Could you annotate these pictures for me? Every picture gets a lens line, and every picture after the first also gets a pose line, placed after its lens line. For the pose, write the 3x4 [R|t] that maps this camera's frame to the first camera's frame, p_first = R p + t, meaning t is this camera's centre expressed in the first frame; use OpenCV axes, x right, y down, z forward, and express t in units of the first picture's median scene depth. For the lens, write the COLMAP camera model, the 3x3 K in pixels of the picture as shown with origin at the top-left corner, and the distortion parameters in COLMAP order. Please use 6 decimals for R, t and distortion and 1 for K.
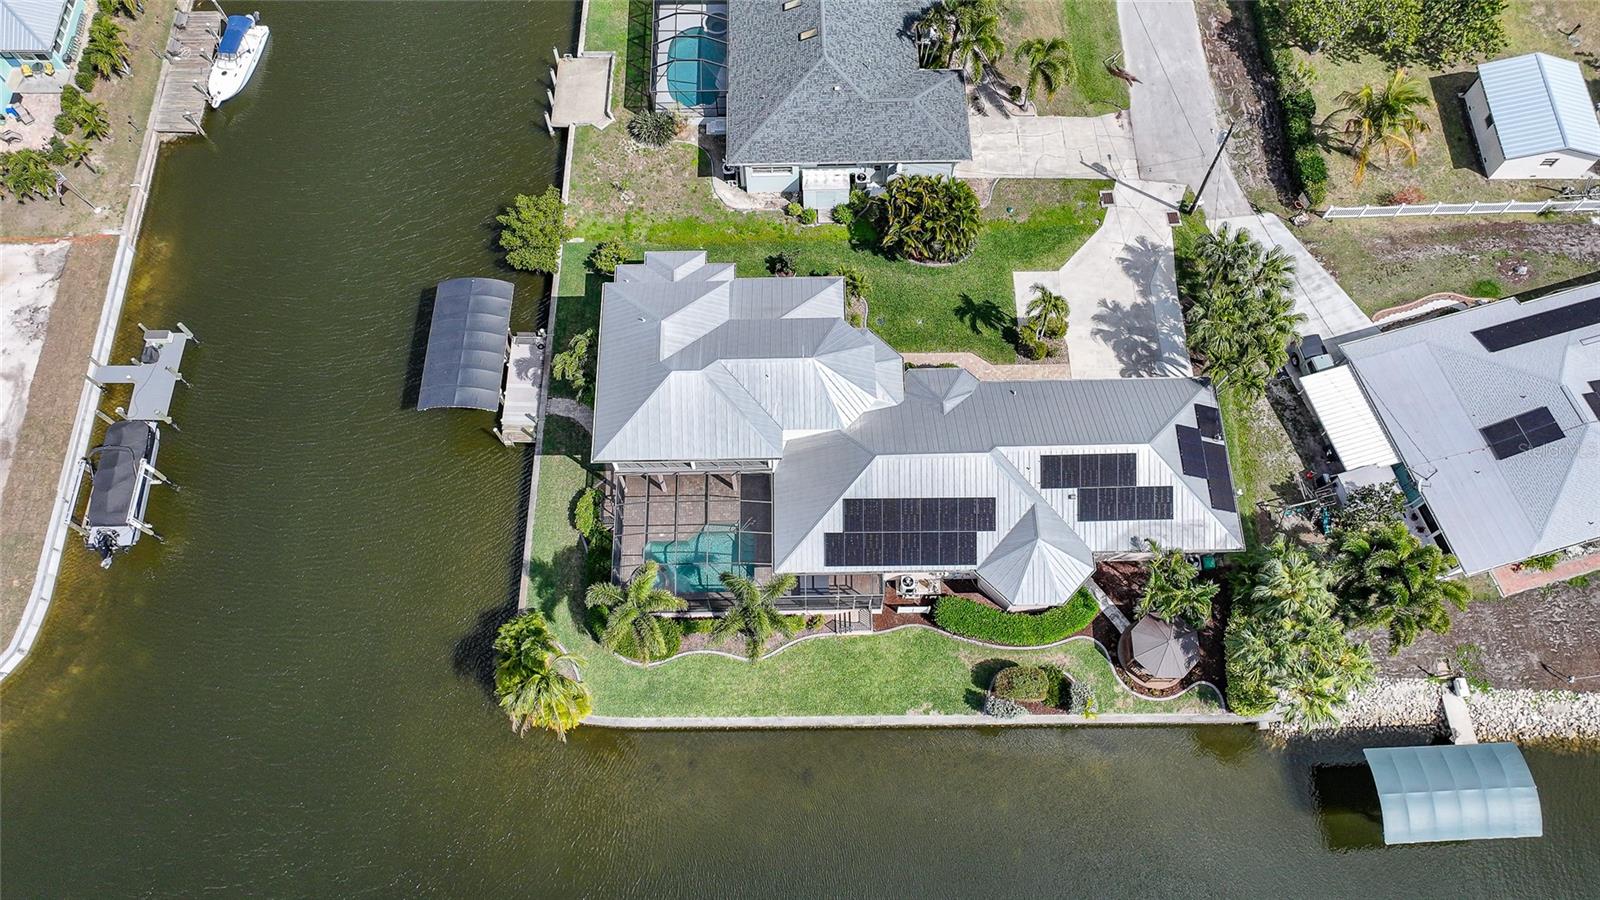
lens RADIAL K [[1123.1, 0, 805.4], [0, 1123.1, 436.4], [0, 0, 1]] dist [0.001940, 0.010283]
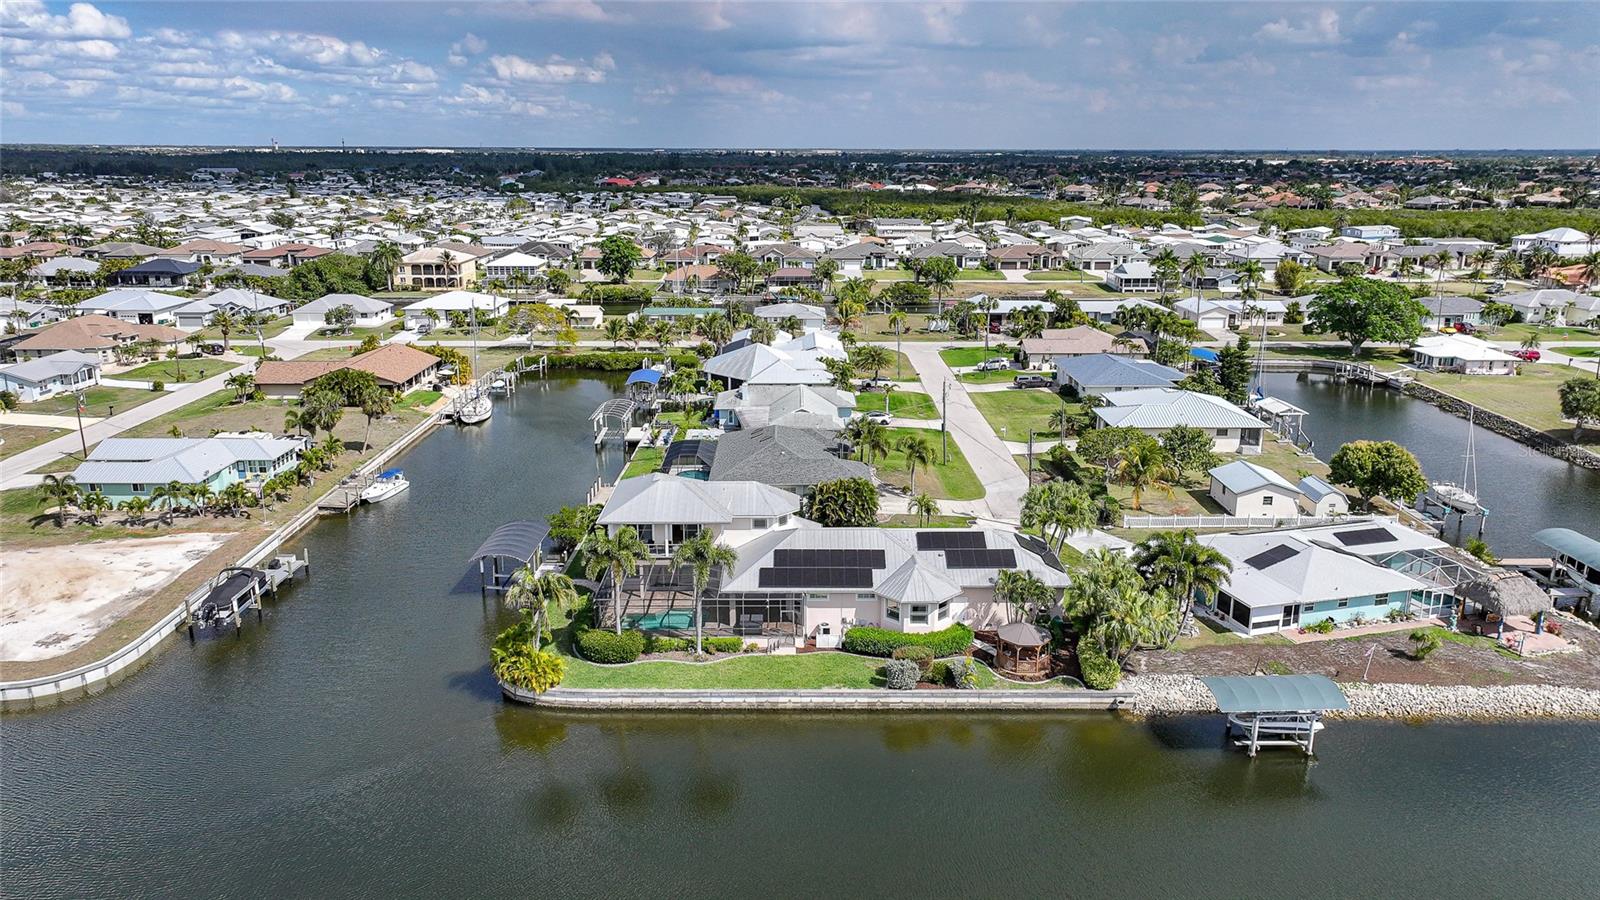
lens RADIAL K [[1123.1, 0, 803.0], [0, 1123.1, 437.7], [0, 0, 1]] dist [0.001940, 0.010283]
pose [[0.999968, 0.005458, -0.005779, 0.074863], [-0.007909, 0.610798, -0.791747, 1.037393], [-0.000791, 0.791768, 0.610822, 0.048142]]
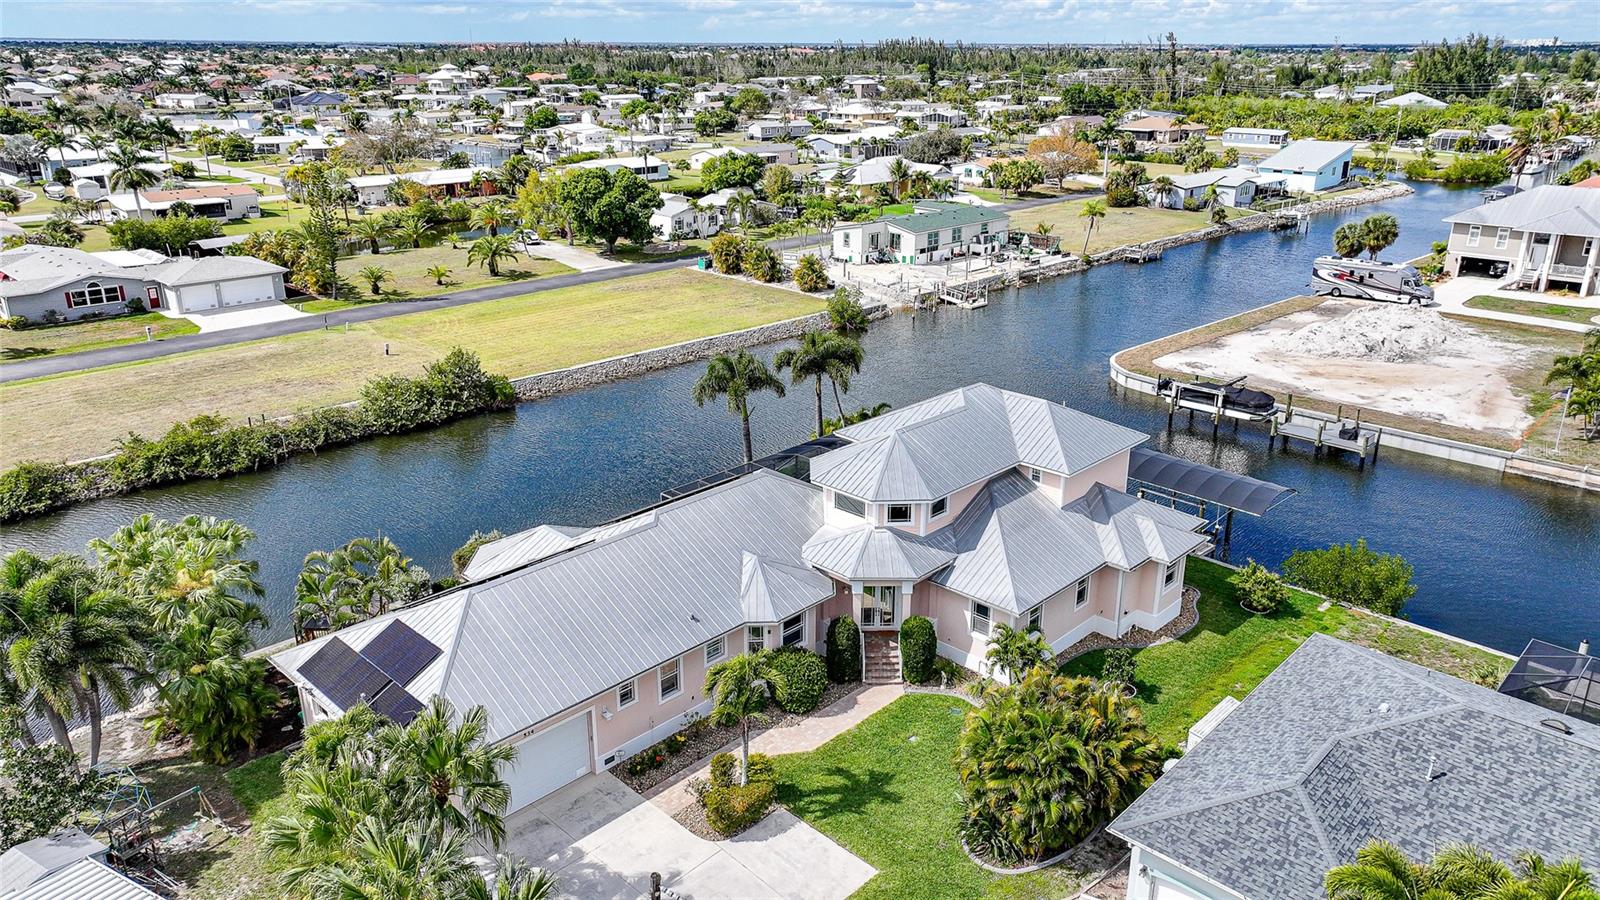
lens RADIAL K [[1123.1, 0, 816.1], [0, 1123.1, 447.3], [0, 0, 1]] dist [0.001940, 0.010283]
pose [[-0.699876, 0.243387, -0.671518, 0.568311], [-0.655298, 0.155257, 0.739243, -0.603844], [0.284180, 0.957423, 0.050830, 0.923964]]
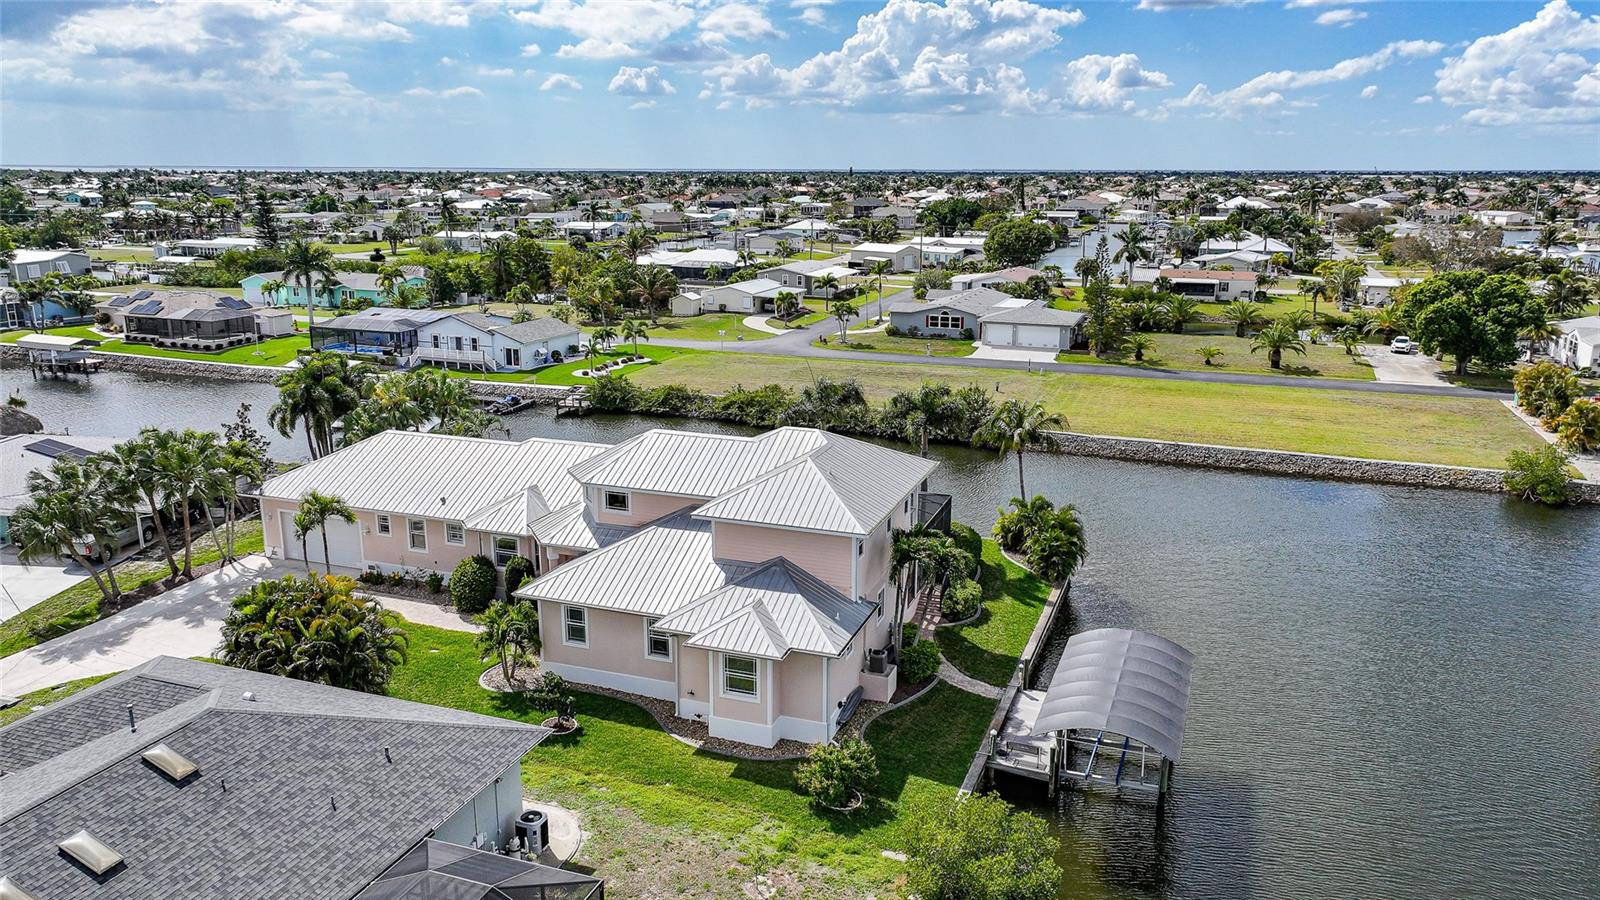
lens RADIAL K [[1123.1, 0, 809.4], [0, 1123.1, 449.6], [0, 0, 1]] dist [0.001940, 0.010283]
pose [[-0.934366, -0.082773, 0.346569, -0.381532], [0.327884, 0.180990, 0.927219, -0.774487], [-0.139474, 0.979996, -0.141971, 1.081049]]
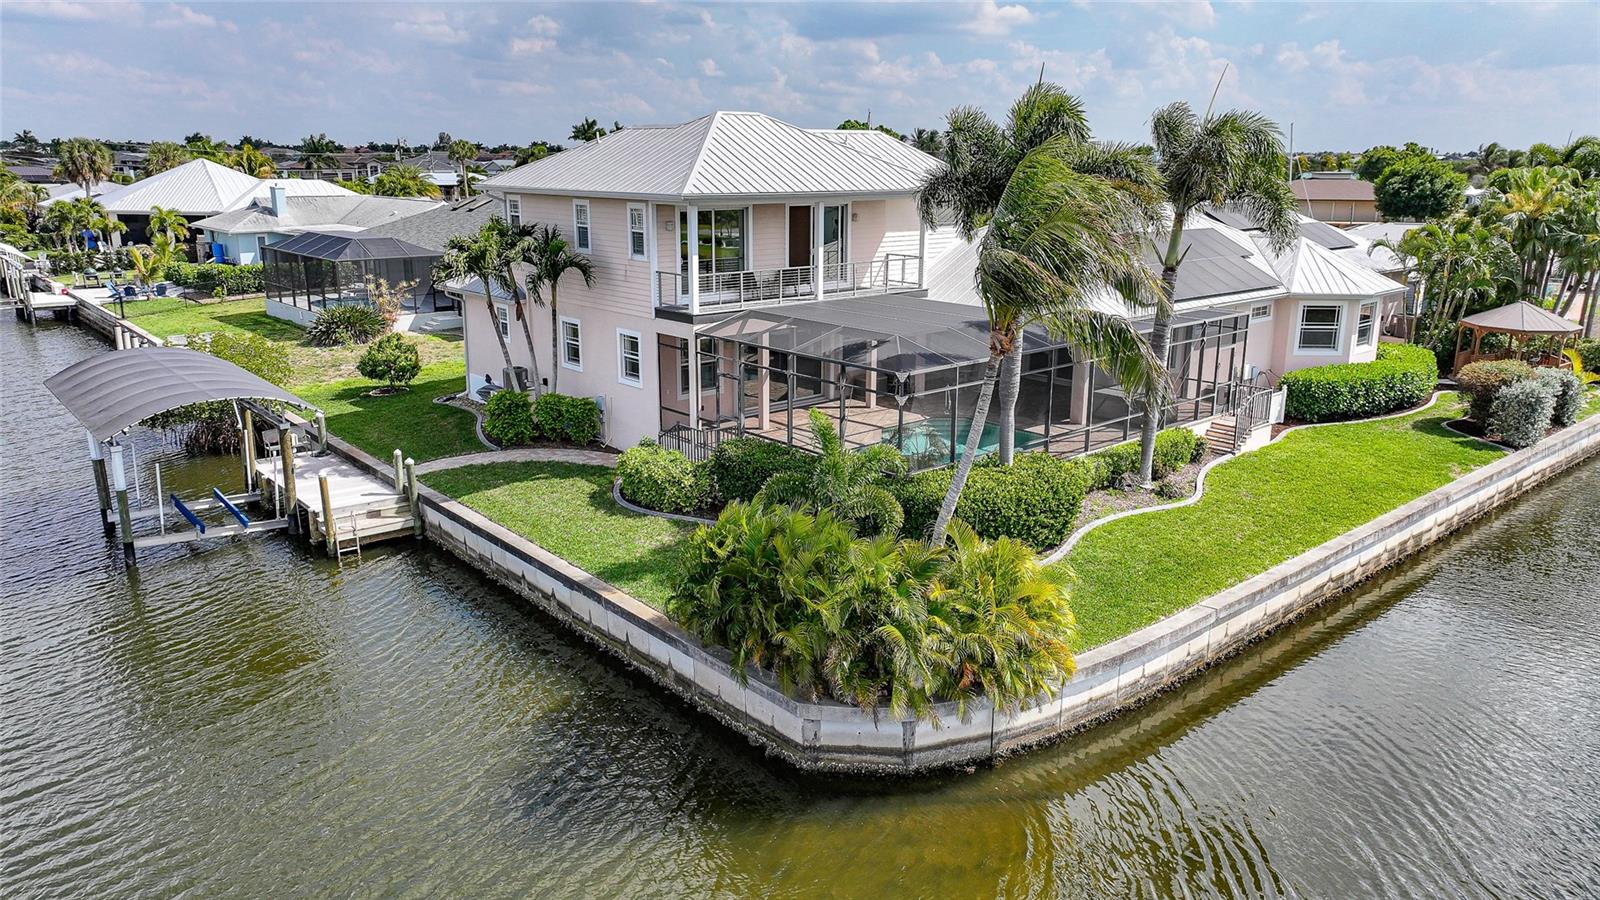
lens RADIAL K [[1123.1, 0, 817.3], [0, 1123.1, 452.2], [0, 0, 1]] dist [0.001940, 0.010283]
pose [[0.752342, -0.163257, 0.638223, -0.434737], [0.602441, 0.562489, -0.566278, 0.352022], [-0.266545, 0.810527, 0.521537, 0.805897]]
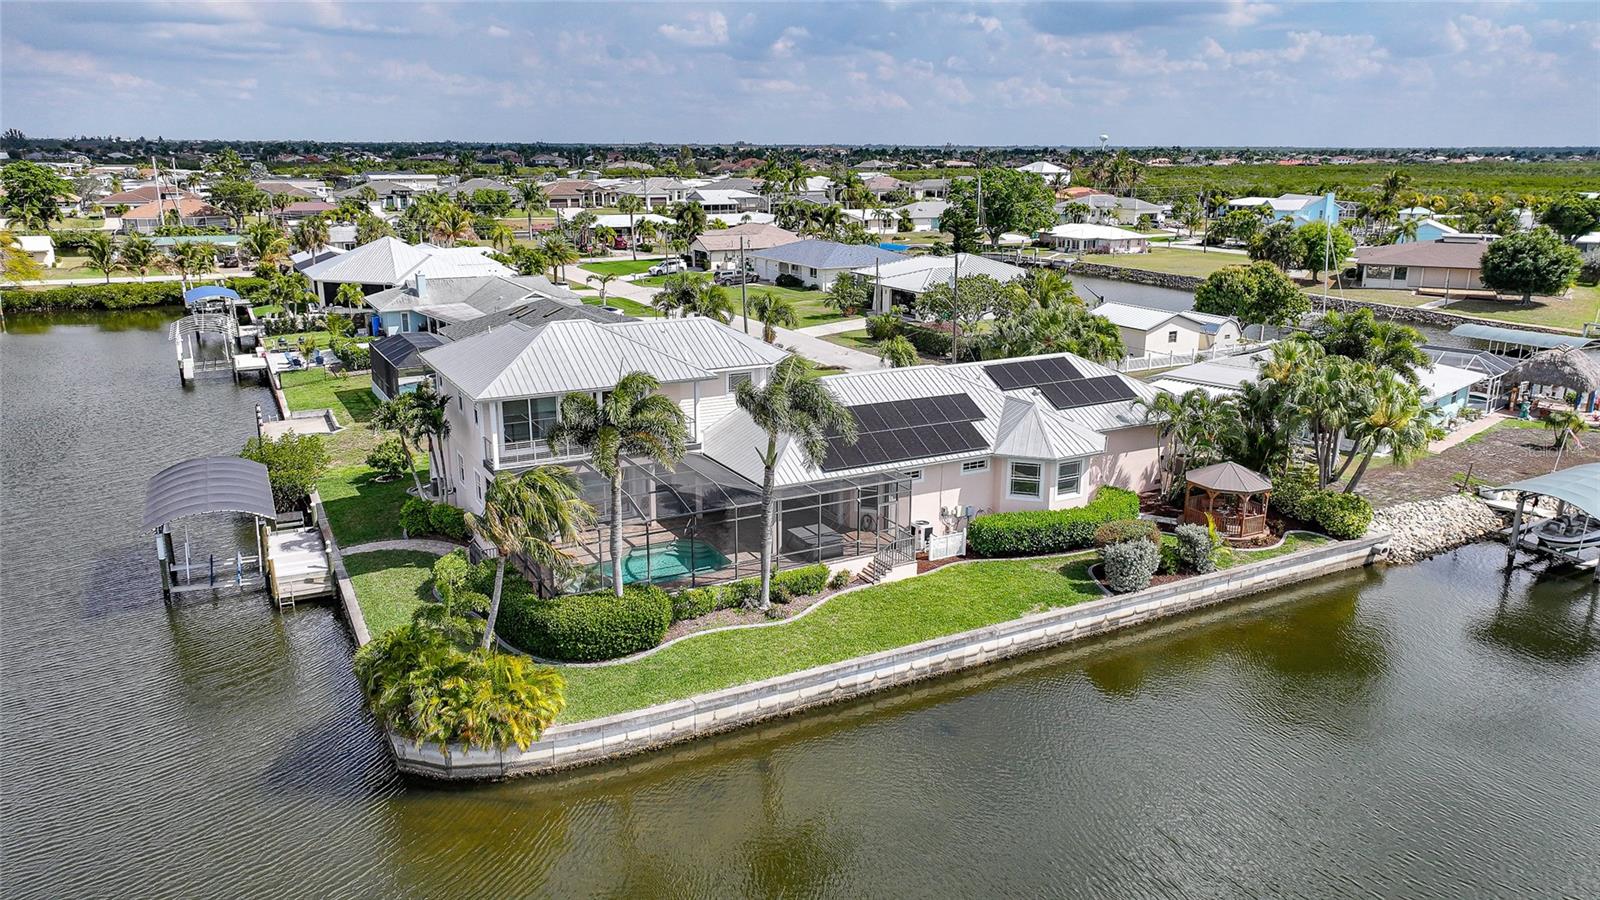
lens RADIAL K [[1123.1, 0, 809.6], [0, 1123.1, 452.5], [0, 0, 1]] dist [0.001940, 0.010283]
pose [[0.881889, -0.117266, 0.456640, -0.317640], [0.430312, 0.595938, -0.678004, 0.588713], [-0.192622, 0.794422, 0.576012, 0.558668]]
